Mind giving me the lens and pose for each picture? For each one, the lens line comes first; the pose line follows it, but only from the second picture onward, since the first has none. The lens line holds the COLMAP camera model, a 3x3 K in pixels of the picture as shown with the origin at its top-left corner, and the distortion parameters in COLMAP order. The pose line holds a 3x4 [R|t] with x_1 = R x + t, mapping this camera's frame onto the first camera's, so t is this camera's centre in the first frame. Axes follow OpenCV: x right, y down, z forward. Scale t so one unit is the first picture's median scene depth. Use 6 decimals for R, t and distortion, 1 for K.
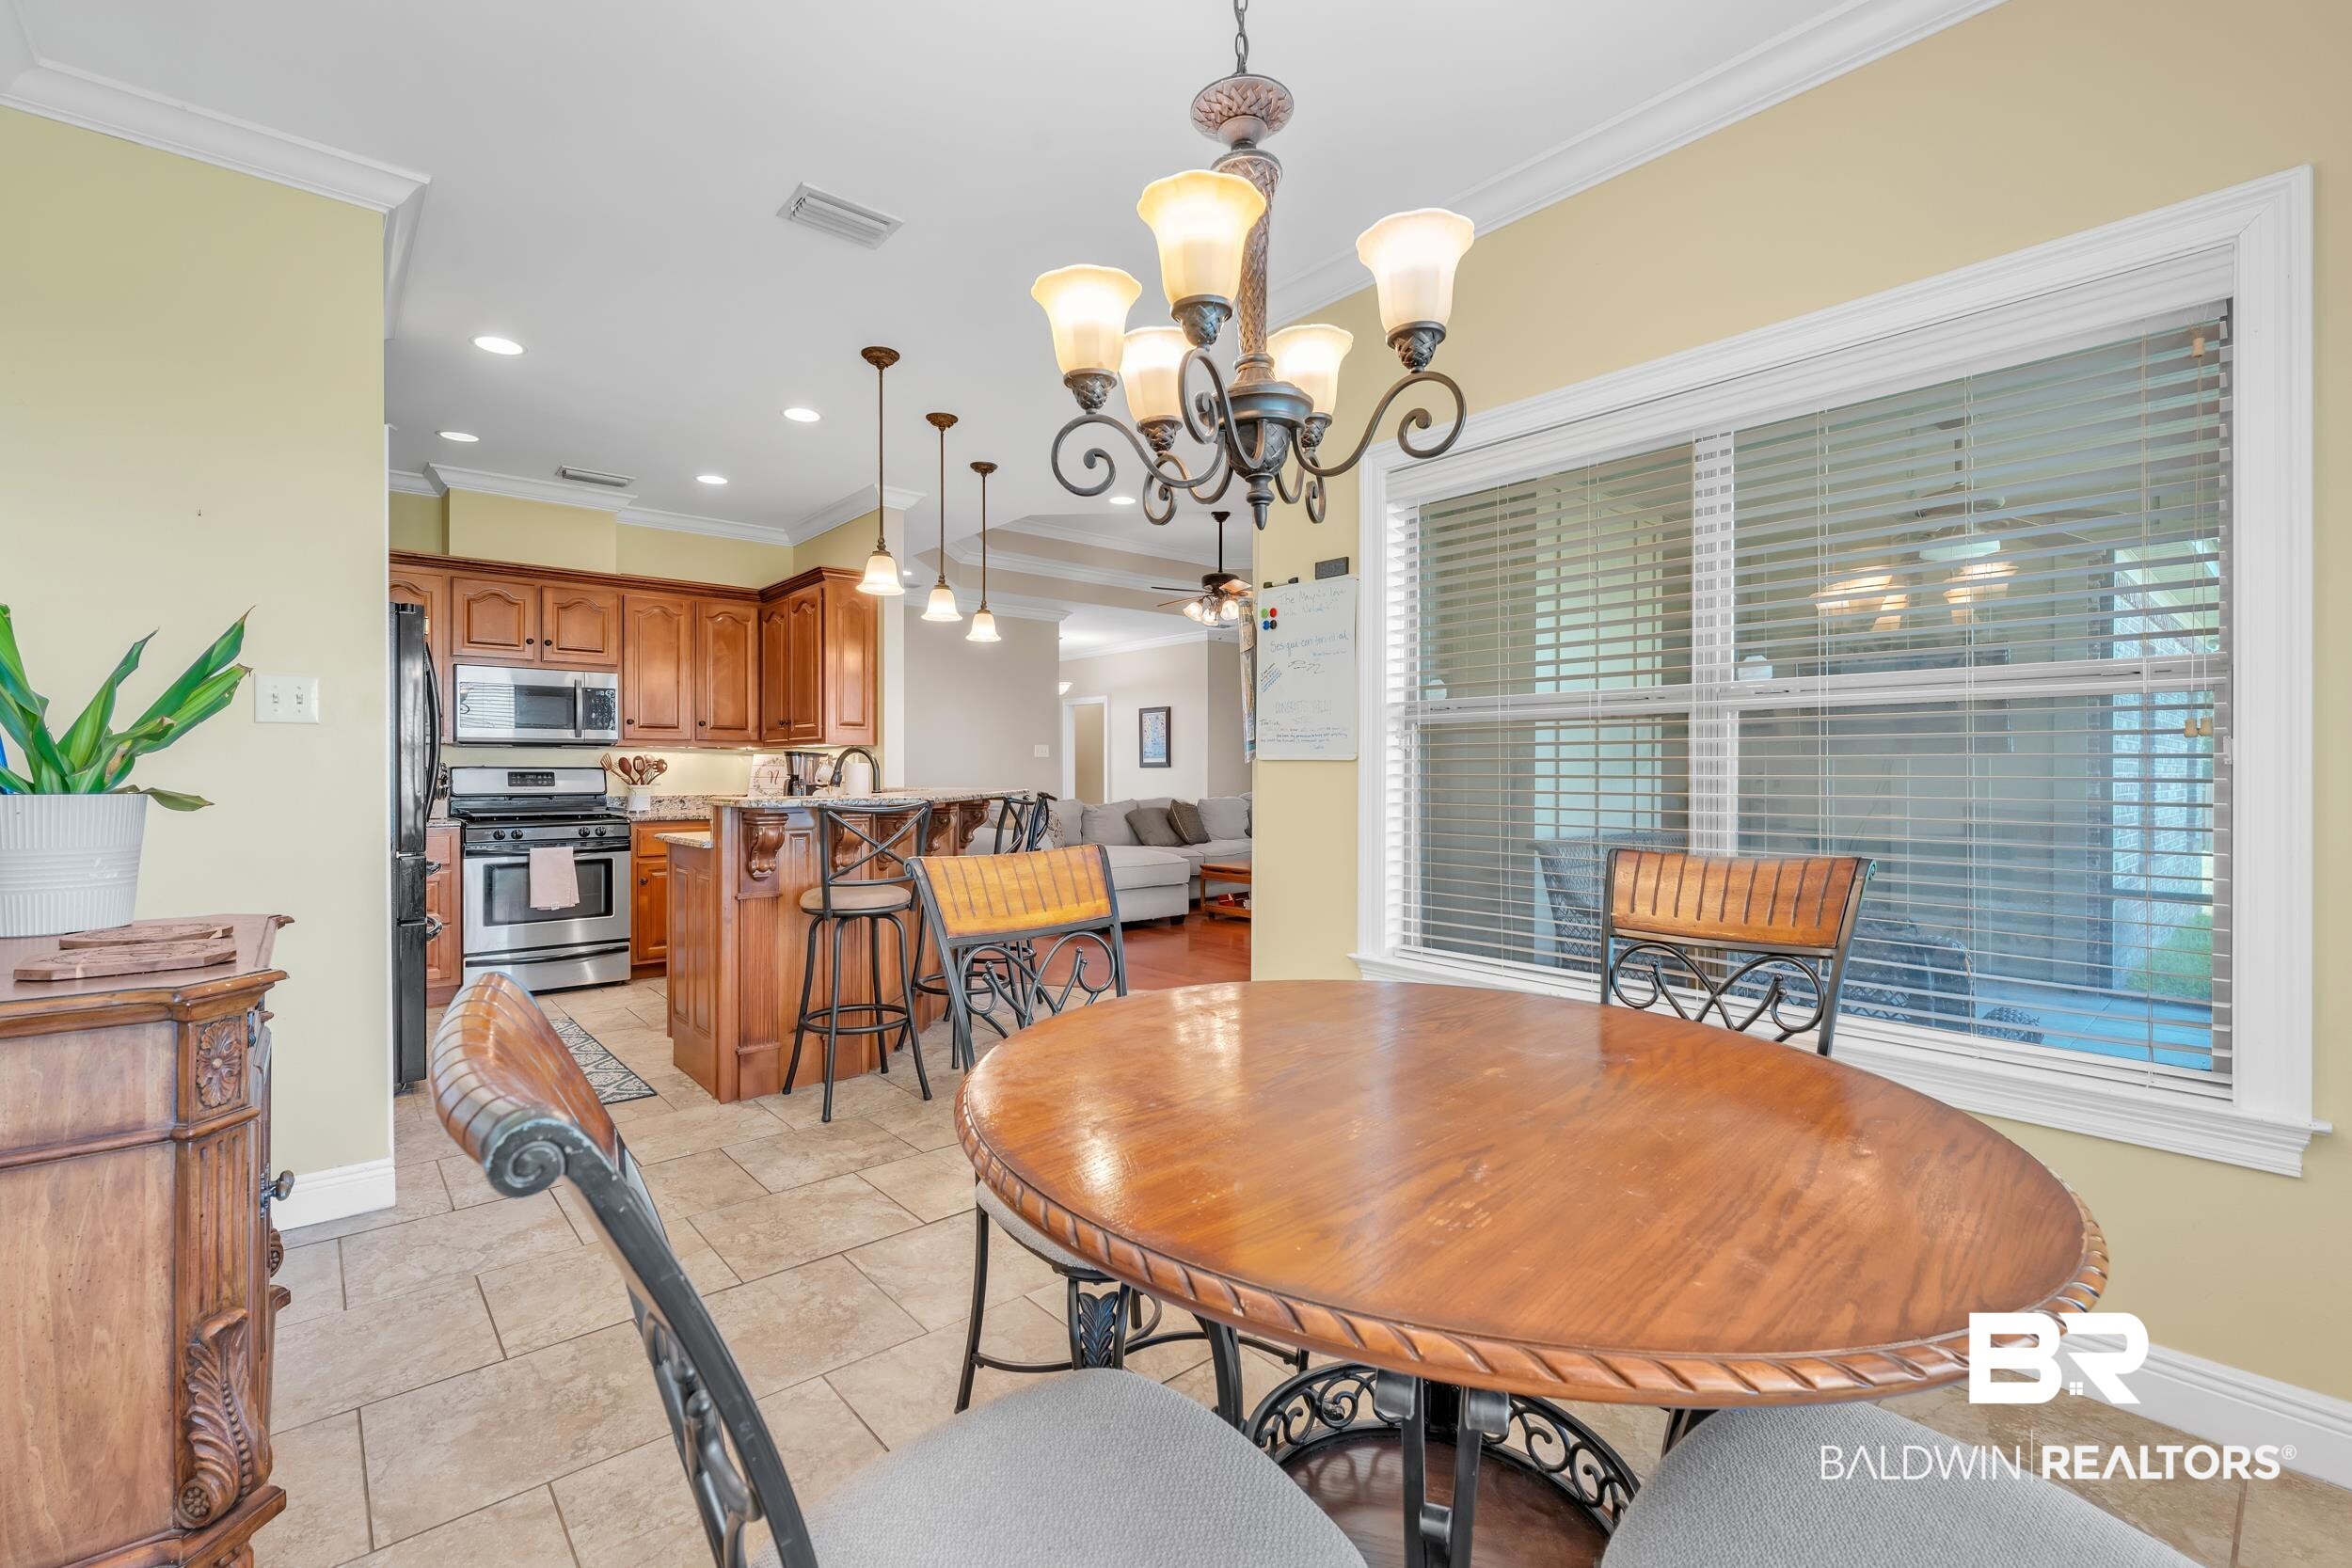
lens RADIAL K [[987.4, 0, 1171.1], [0, 987.4, 776.4], [0, 0, 1]] dist [0.000667, 0.000077]
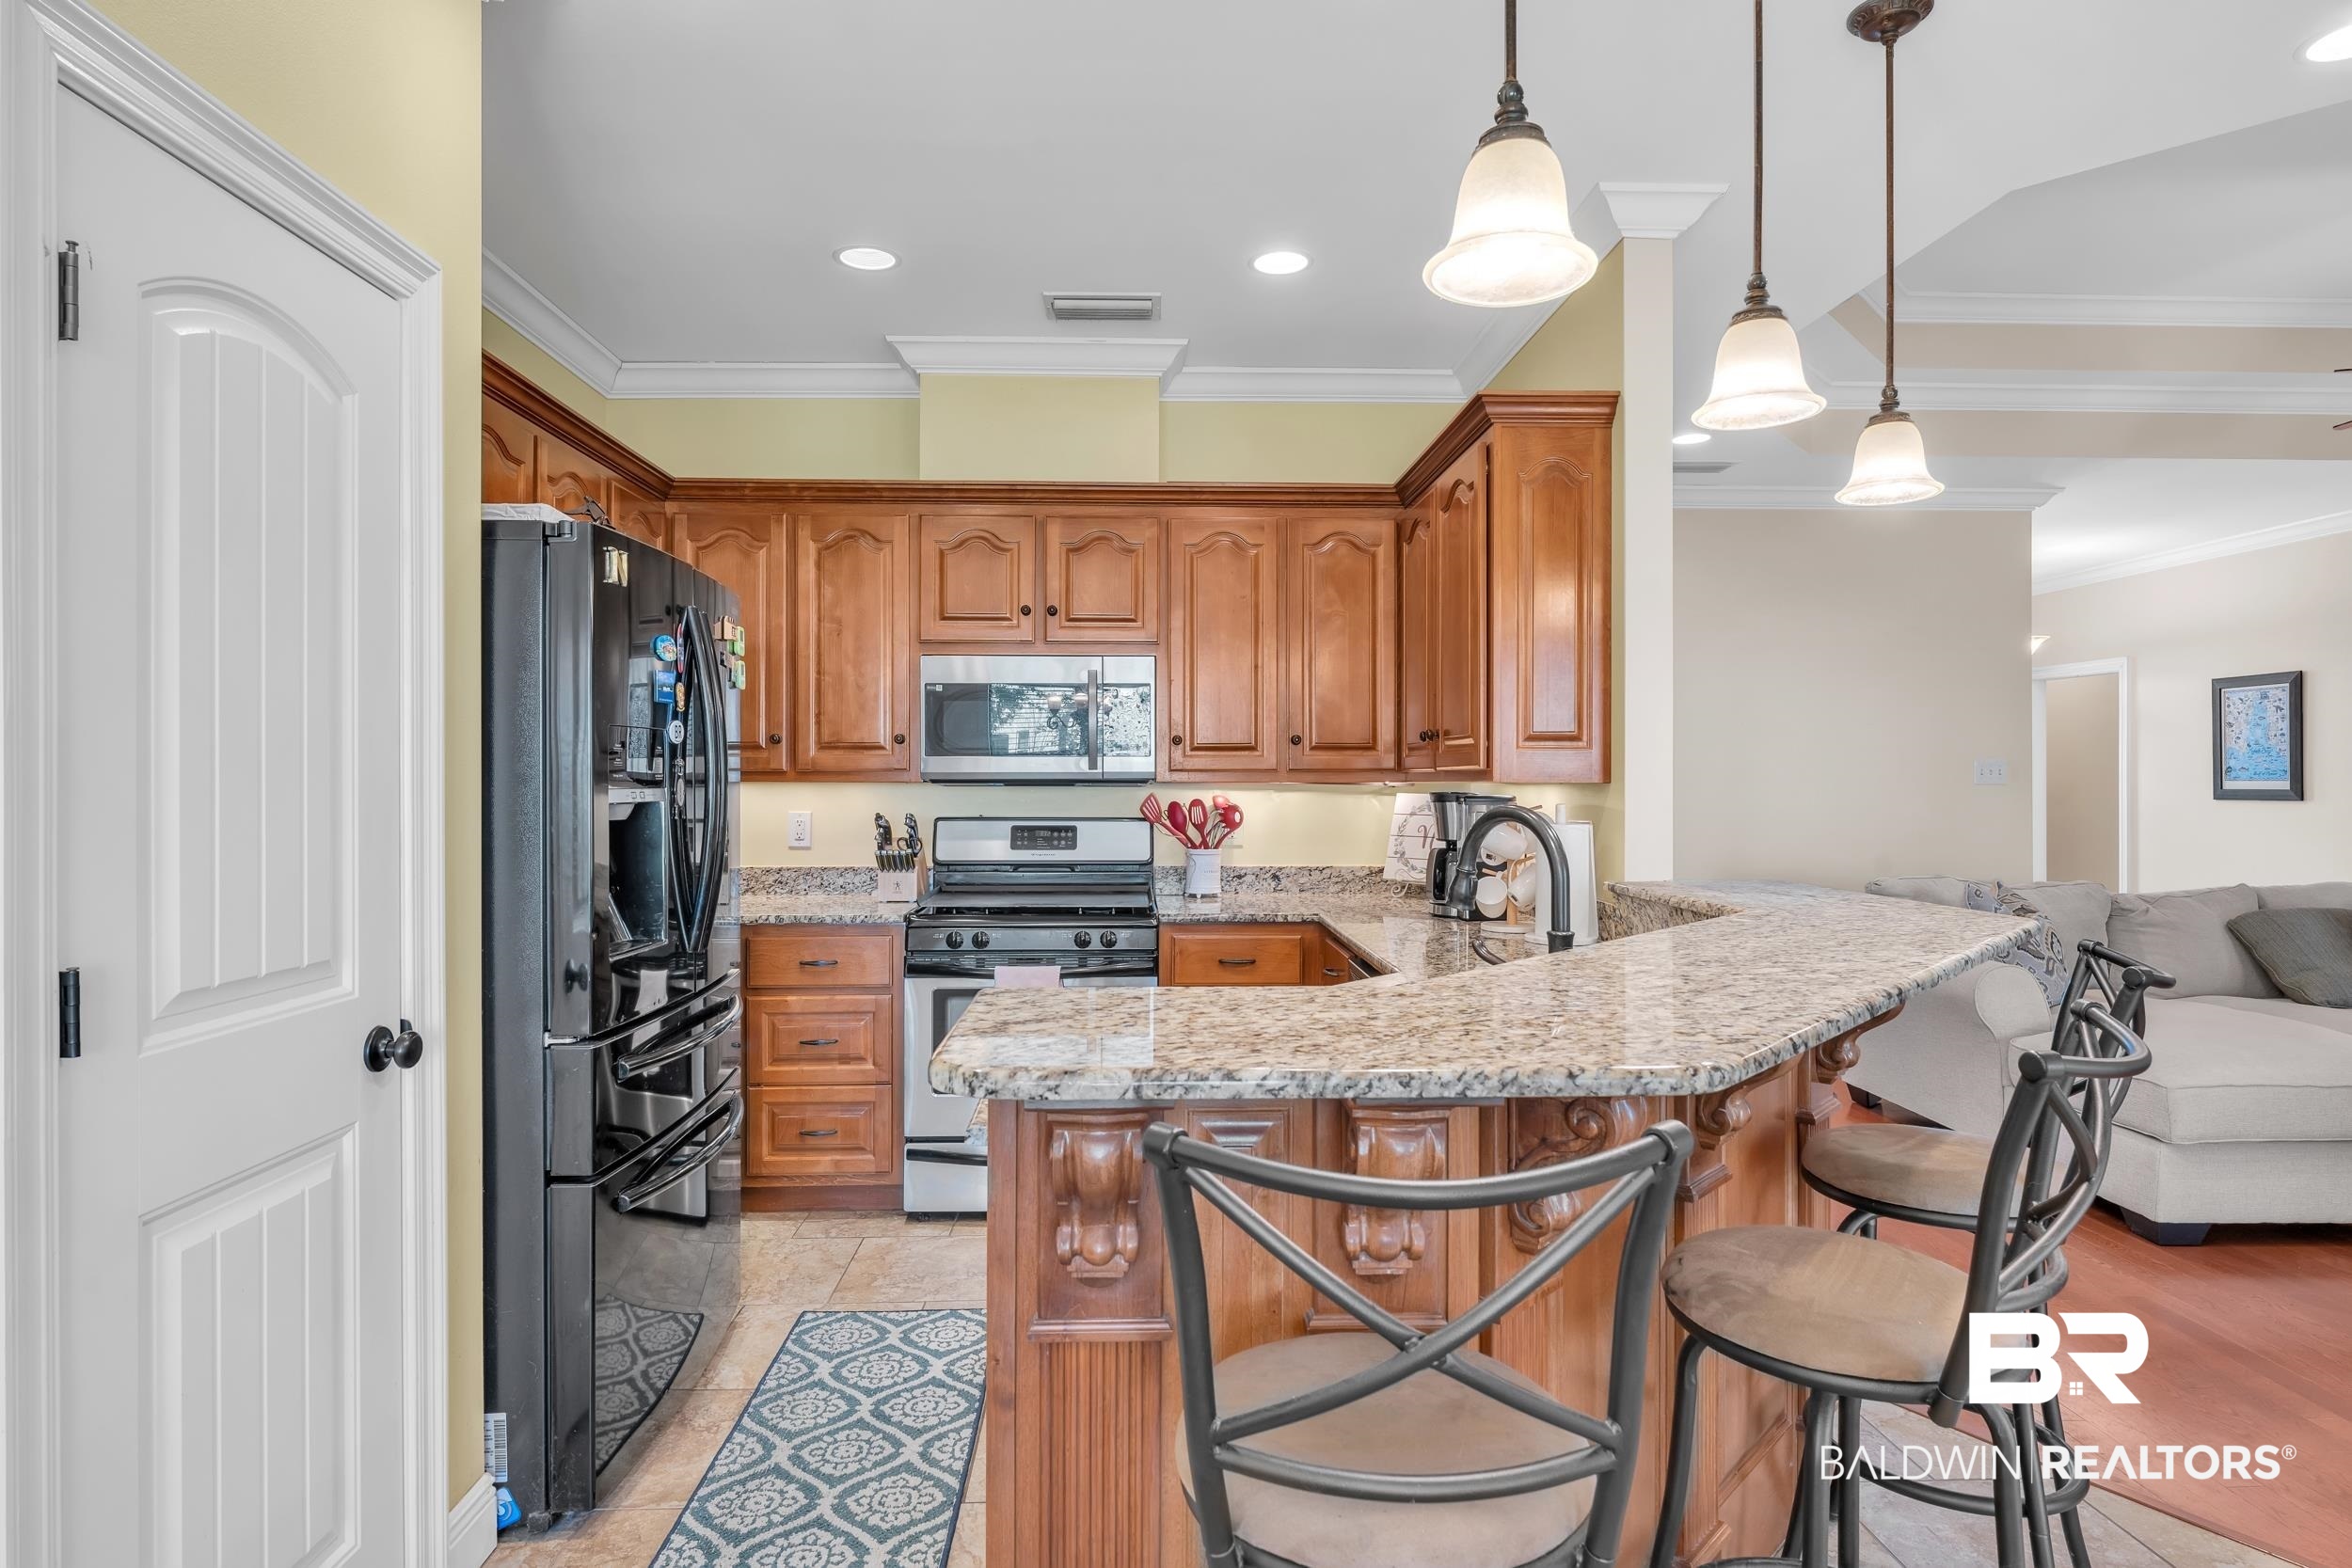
lens RADIAL K [[1254.1, 0, 1172.9], [0, 1254.1, 779.3], [0, 0, 1]] dist [-0.003726, 0.000065]
pose [[0.777337, 0.001717, -0.629082, -0.092057], [-0.005789, 0.999973, -0.004423, -0.028520], [0.629057, 0.007080, 0.777327, 0.421019]]
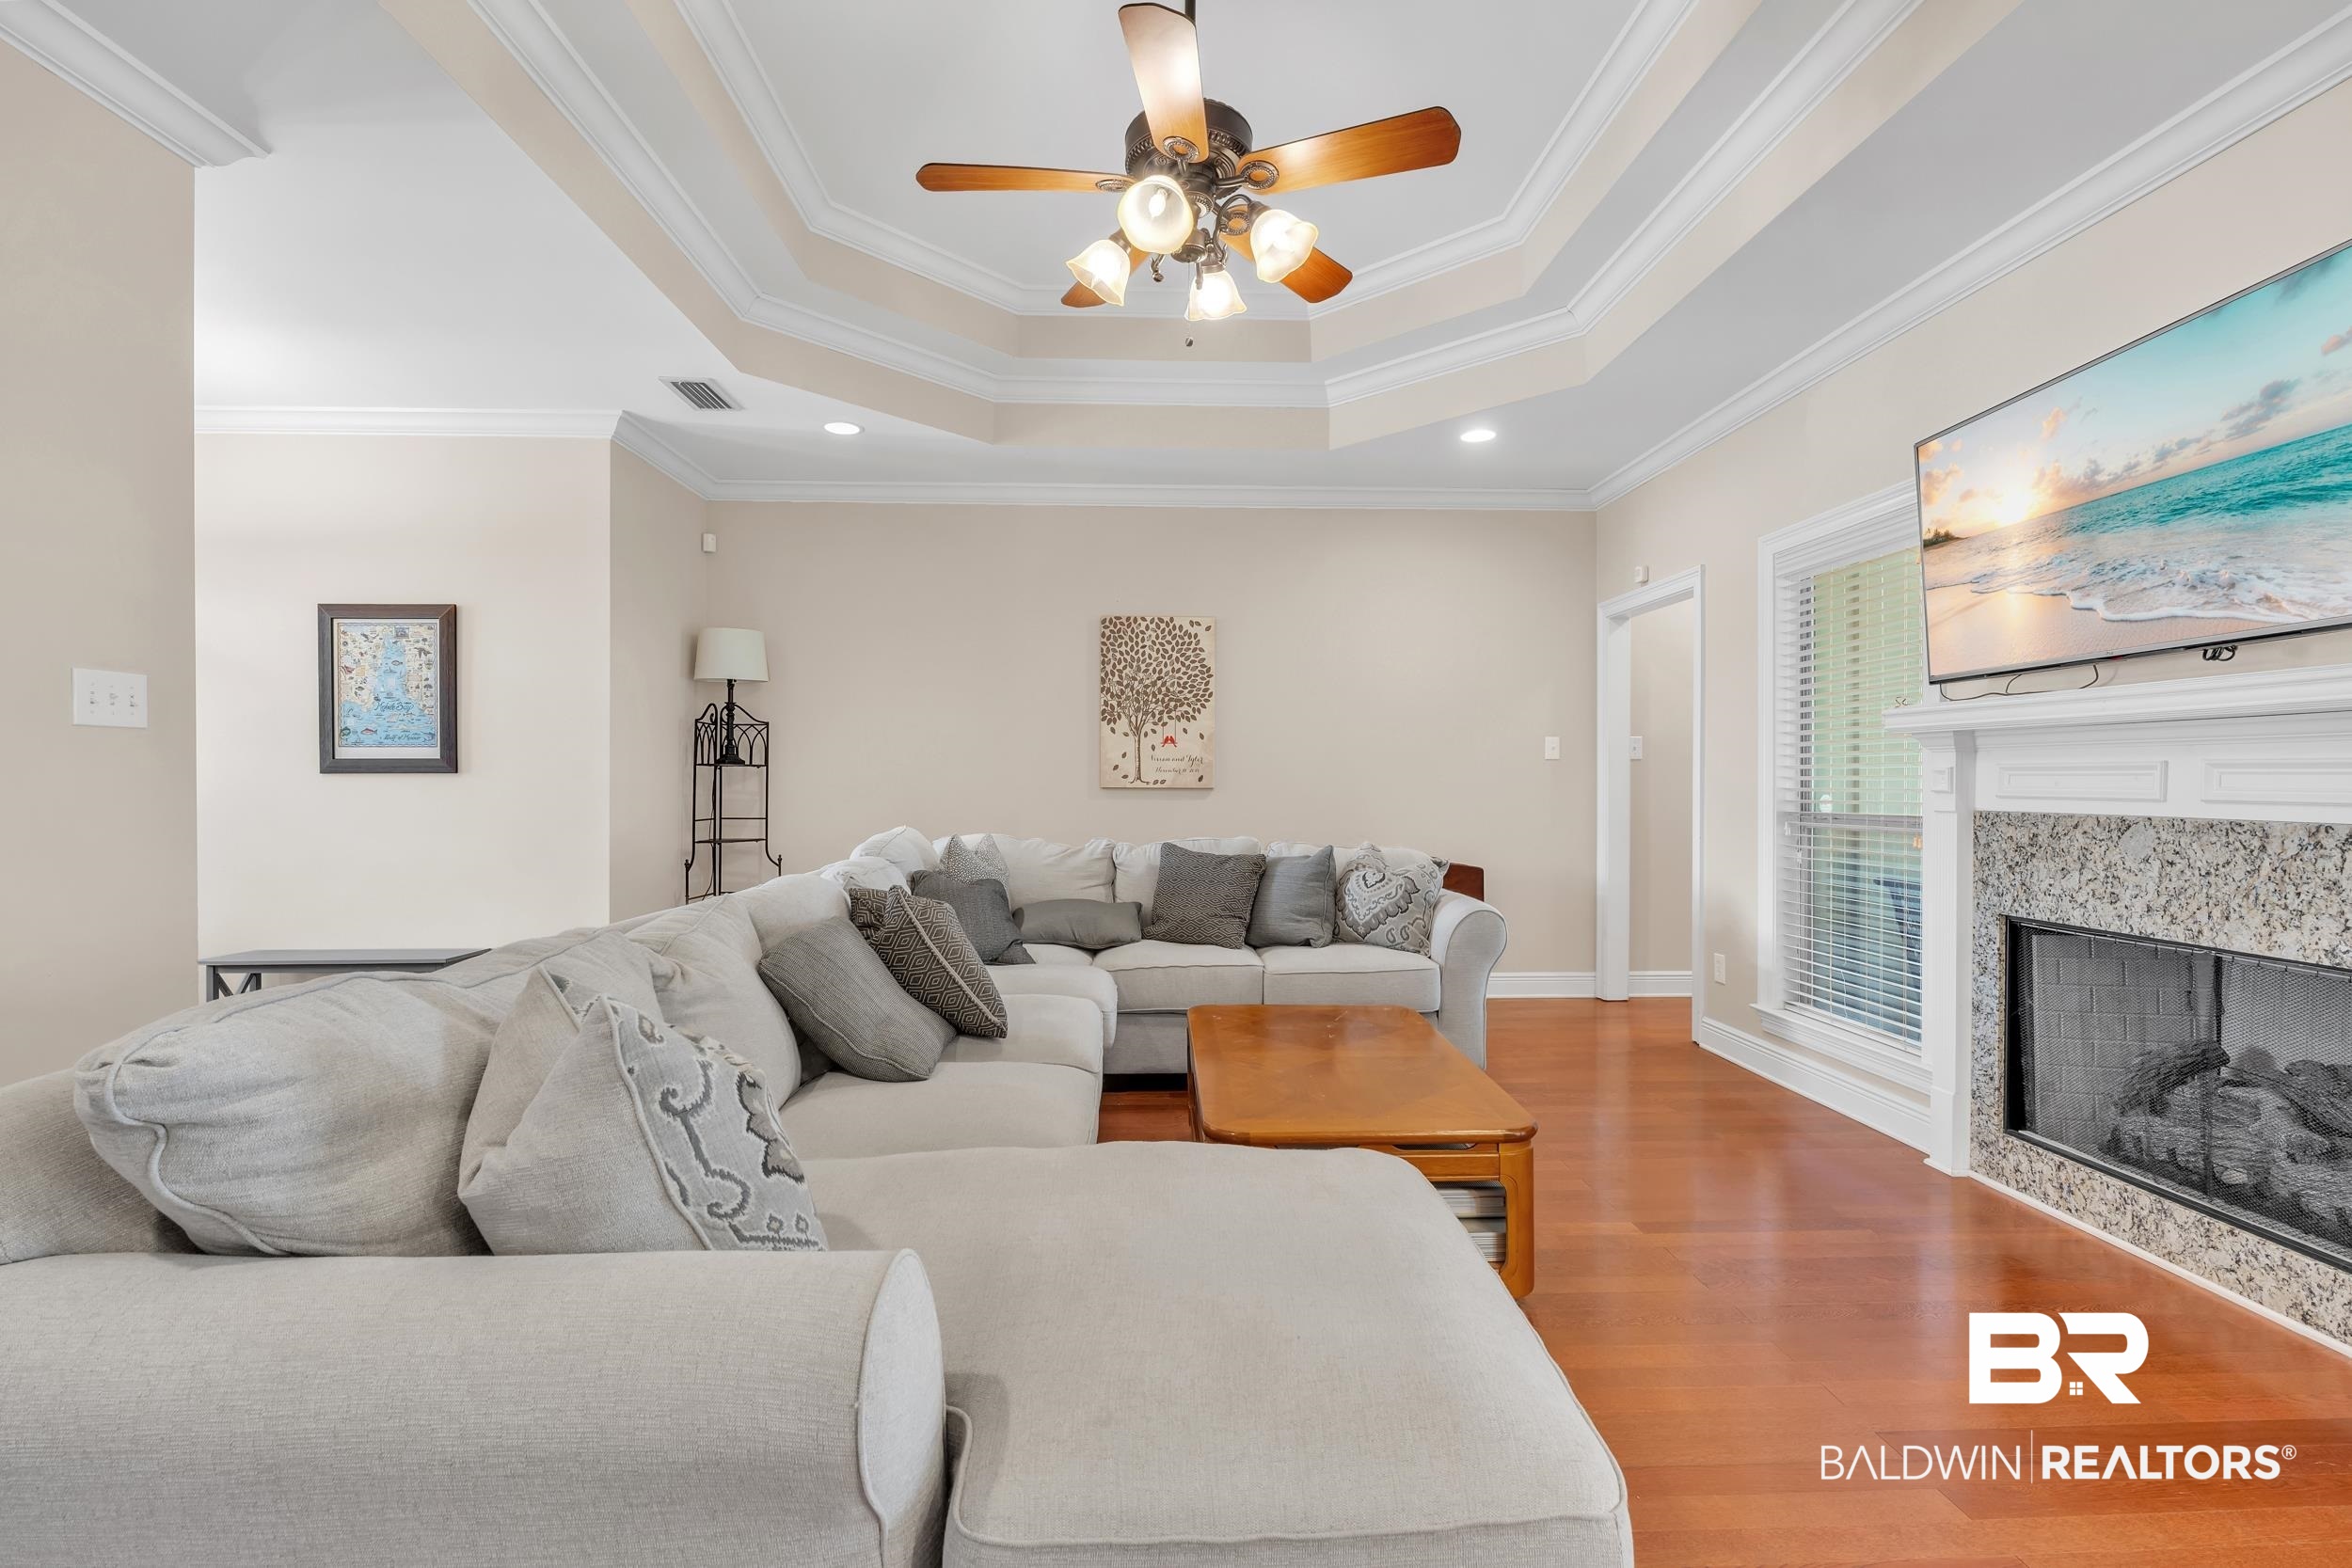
lens RADIAL K [[1060.3, 0, 1177.1], [0, 1060.3, 778.5], [0, 0, 1]] dist [-0.003904, -0.000977]
pose [[0.621530, -0.000813, 0.783390, -0.291113], [0.005225, 0.999982, -0.003107, -0.009907], [-0.783373, 0.006024, 0.621523, 1.145804]]
